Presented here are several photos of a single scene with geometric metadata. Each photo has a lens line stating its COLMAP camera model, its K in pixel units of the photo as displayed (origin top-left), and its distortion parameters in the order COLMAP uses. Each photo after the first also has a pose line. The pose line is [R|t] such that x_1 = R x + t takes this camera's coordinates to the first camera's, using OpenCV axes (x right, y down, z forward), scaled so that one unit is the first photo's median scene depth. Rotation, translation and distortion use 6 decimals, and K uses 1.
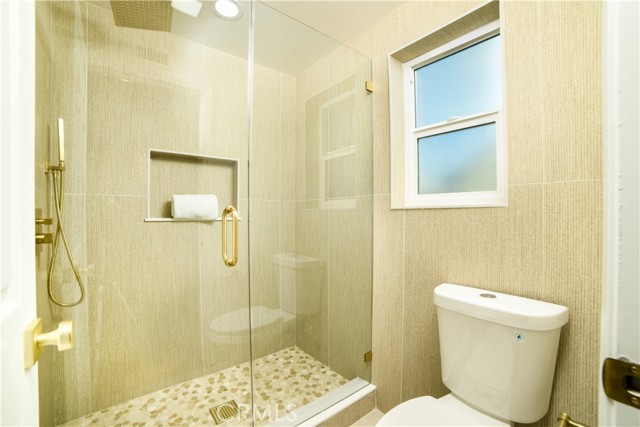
lens RADIAL K [[261.3, 0, 317.9], [0, 261.3, 219.7], [0, 0, 1]] dist [-0.092970, 0.029237]
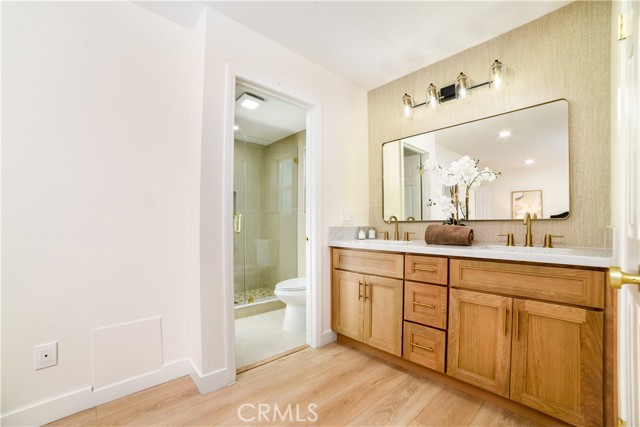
lens RADIAL K [[268.4, 0, 323.1], [0, 268.4, 222.9], [0, 0, 1]] dist [-0.104308, 0.033408]
pose [[0.996056, -0.006830, 0.088461, 0.191055], [0.007759, 0.999918, -0.010162, 0.046405], [-0.088384, 0.010808, 0.996028, -1.155910]]
